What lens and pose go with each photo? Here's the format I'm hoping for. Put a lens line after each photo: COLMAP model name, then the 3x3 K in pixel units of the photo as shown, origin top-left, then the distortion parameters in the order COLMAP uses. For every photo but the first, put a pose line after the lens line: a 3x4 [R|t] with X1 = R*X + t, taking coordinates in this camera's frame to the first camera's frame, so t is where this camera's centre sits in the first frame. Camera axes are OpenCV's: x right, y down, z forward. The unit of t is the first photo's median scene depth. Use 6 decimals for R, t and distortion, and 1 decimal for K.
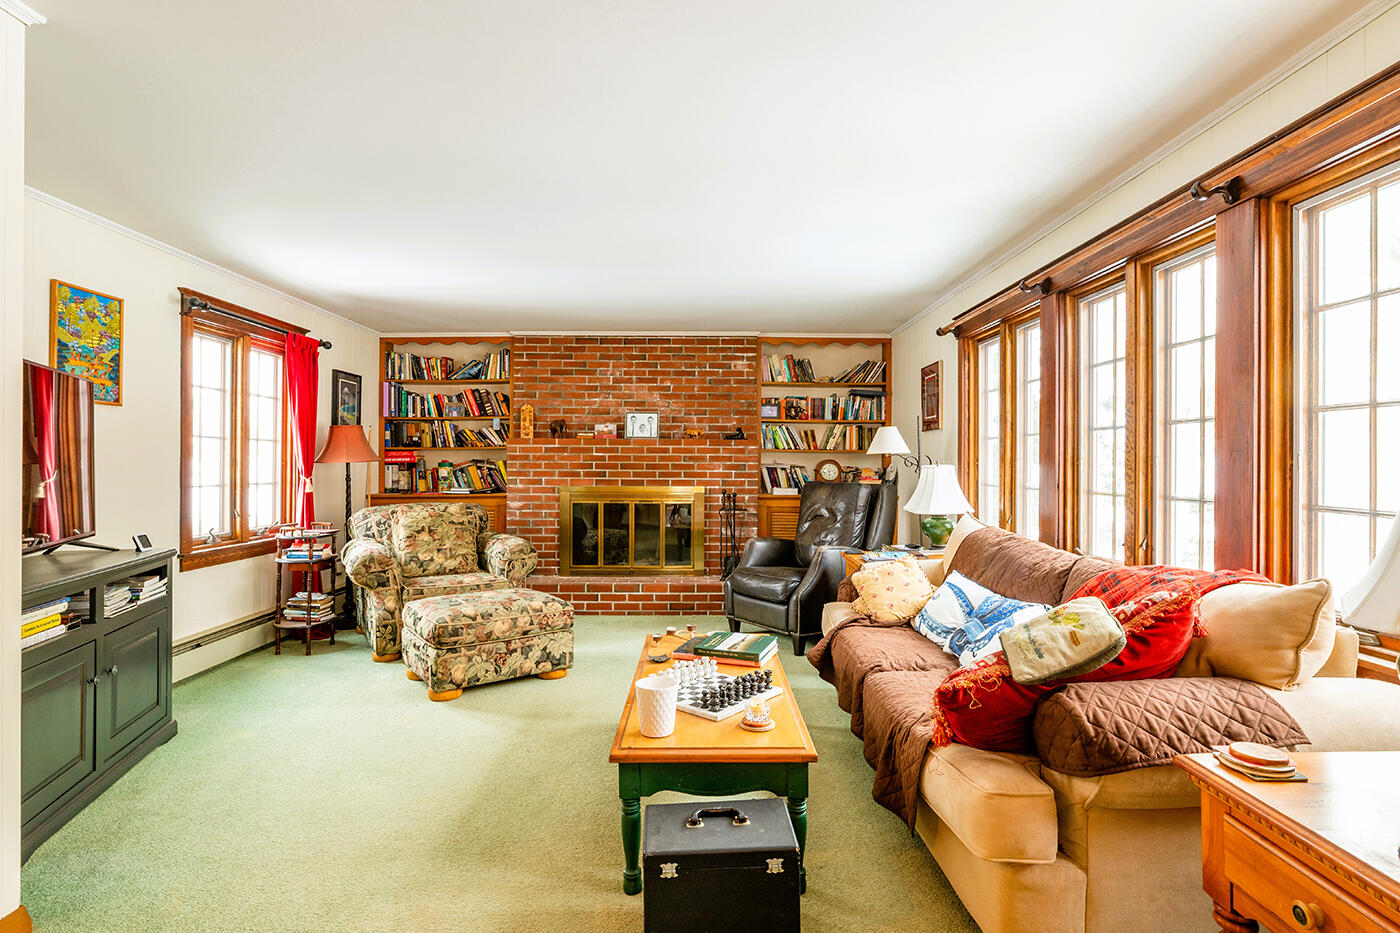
lens RADIAL K [[698.2, 0, 700.0], [0, 698.2, 466.5], [0, 0, 1]] dist [0.000893, 0.000121]
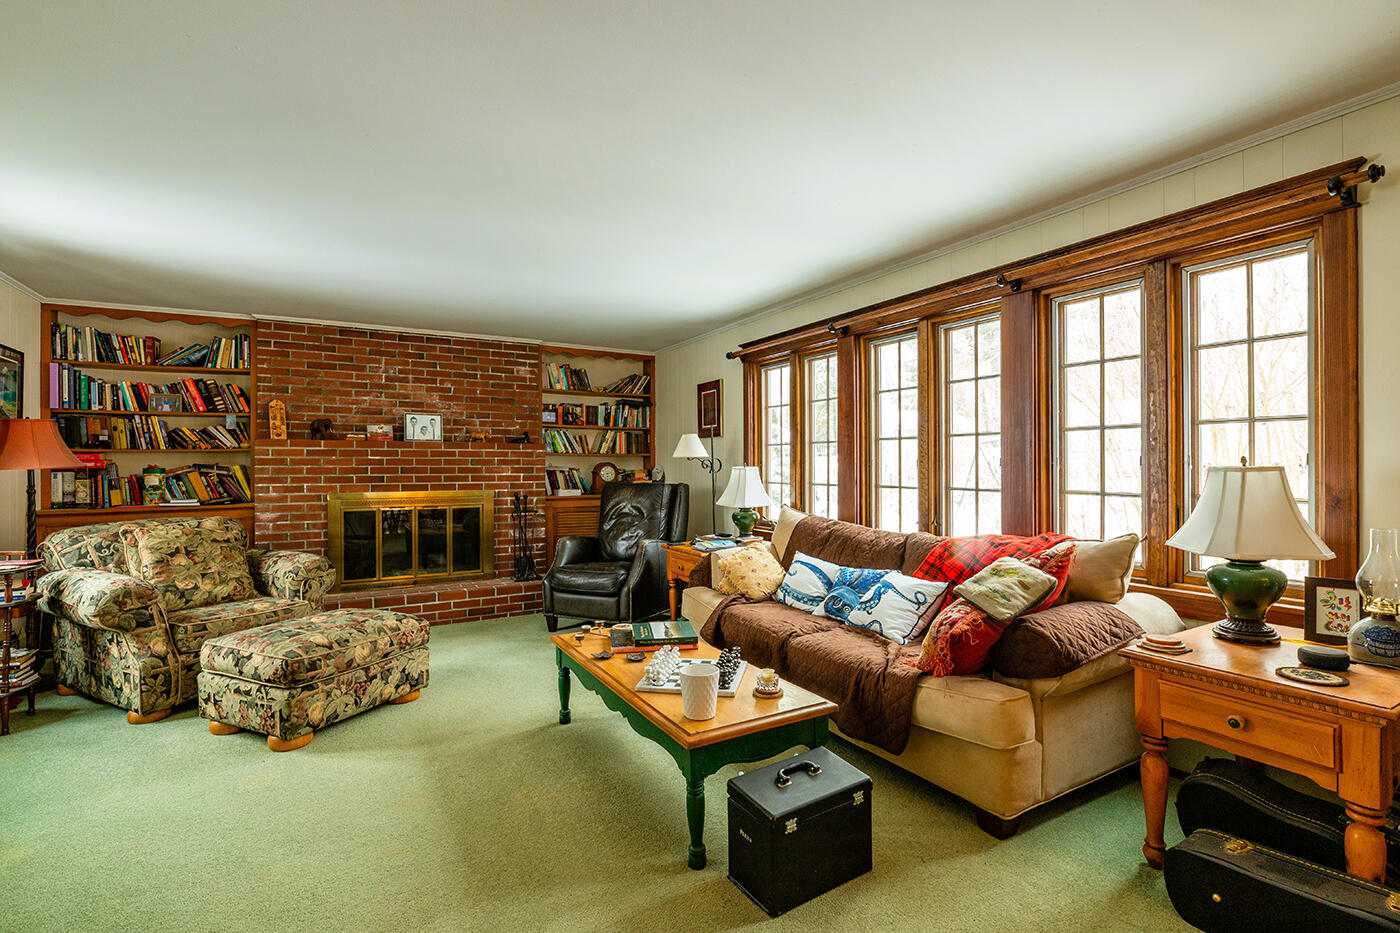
lens RADIAL K [[647.1, 0, 700.0], [0, 647.1, 466.5], [0, 0, 1]] dist [-0.000101, 0.000246]
pose [[0.871470, -0.006973, 0.490400, -0.204825], [0.008695, 0.999961, -0.001233, -0.001178], [-0.490373, 0.005338, 0.871497, 0.046587]]
